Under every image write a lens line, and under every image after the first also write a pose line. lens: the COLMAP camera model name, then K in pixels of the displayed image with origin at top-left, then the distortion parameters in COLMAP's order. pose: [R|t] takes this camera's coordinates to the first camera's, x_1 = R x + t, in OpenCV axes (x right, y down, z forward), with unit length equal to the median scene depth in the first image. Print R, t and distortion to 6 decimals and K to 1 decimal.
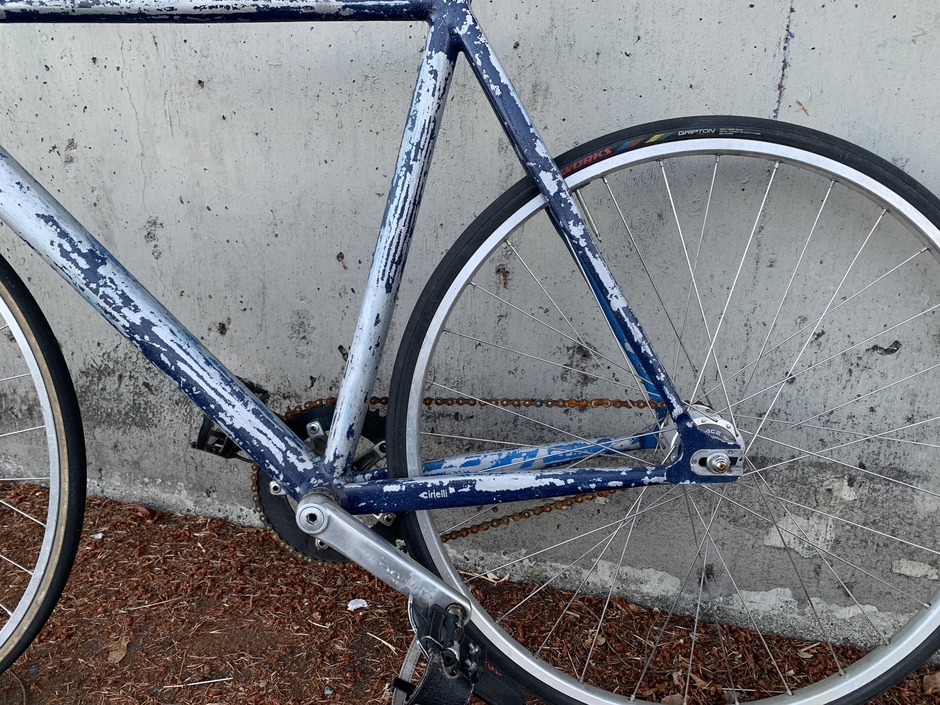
lens RADIAL K [[675.1, 0, 504.6], [0, 675.1, 341.8], [0, 0, 1]] dist [0.005042, -0.016518]
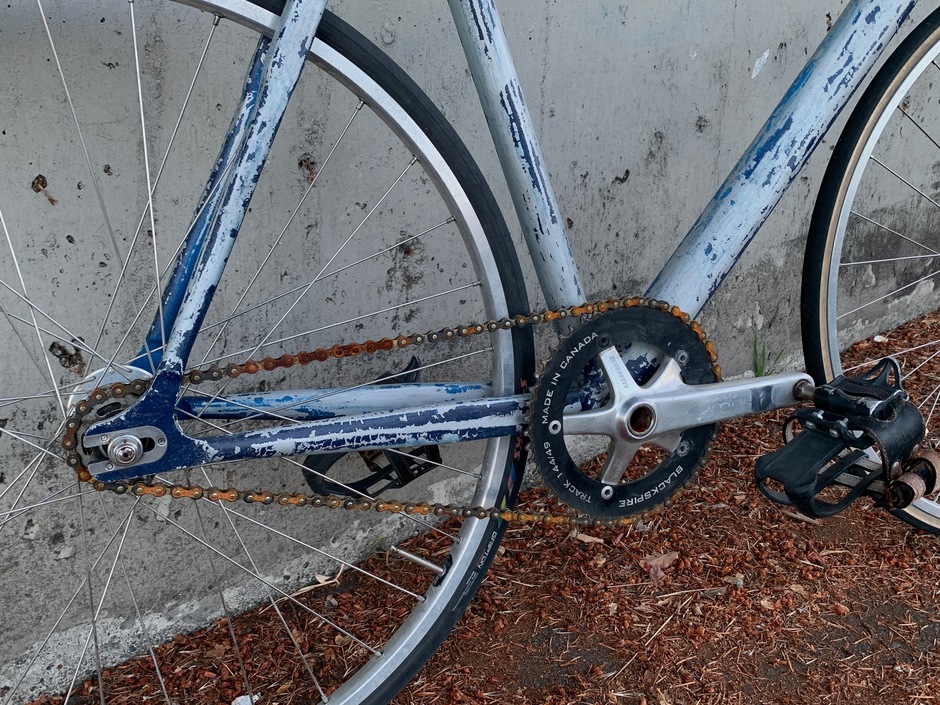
lens RADIAL K [[880.5, 0, 467.6], [0, 880.5, 353.6], [0, 0, 1]] dist [0.069784, 0.000000]
pose [[0.537417, -0.296665, 0.789413, -0.852966], [0.243373, 0.950813, 0.191636, -0.058424], [-0.807436, 0.089133, 0.583183, 0.355399]]
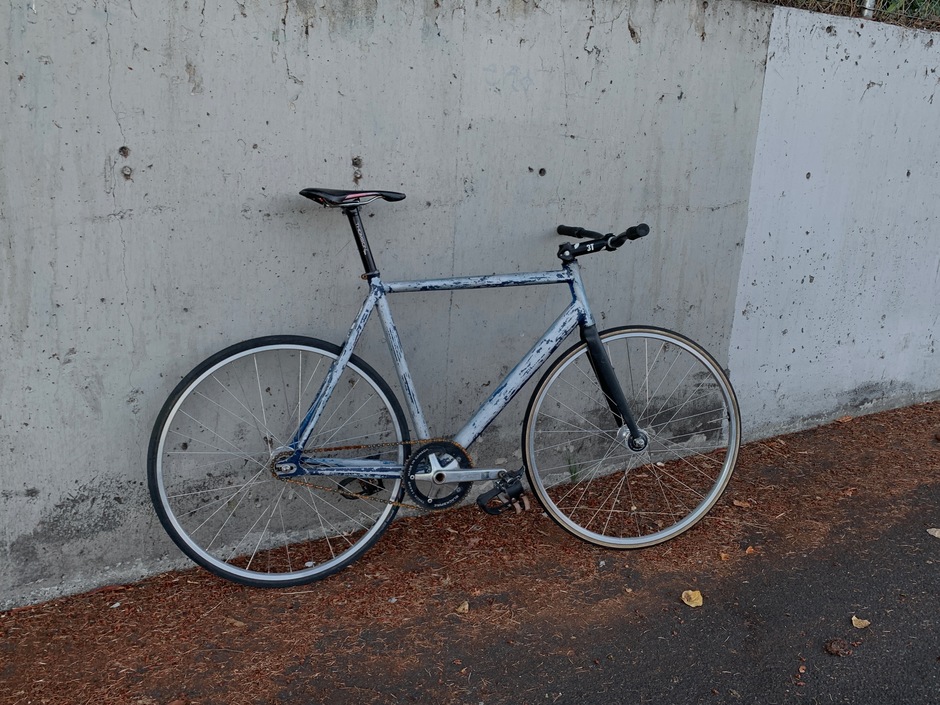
lens RADIAL K [[880.5, 0, 470.2], [0, 880.5, 345.9], [0, 0, 1]] dist [0.069784, 0.000000]
pose [[0.655837, -0.161500, 0.737424, -2.107307], [0.176712, 0.982551, 0.058023, -0.362646], [-0.733928, 0.092258, 0.672933, -1.384111]]
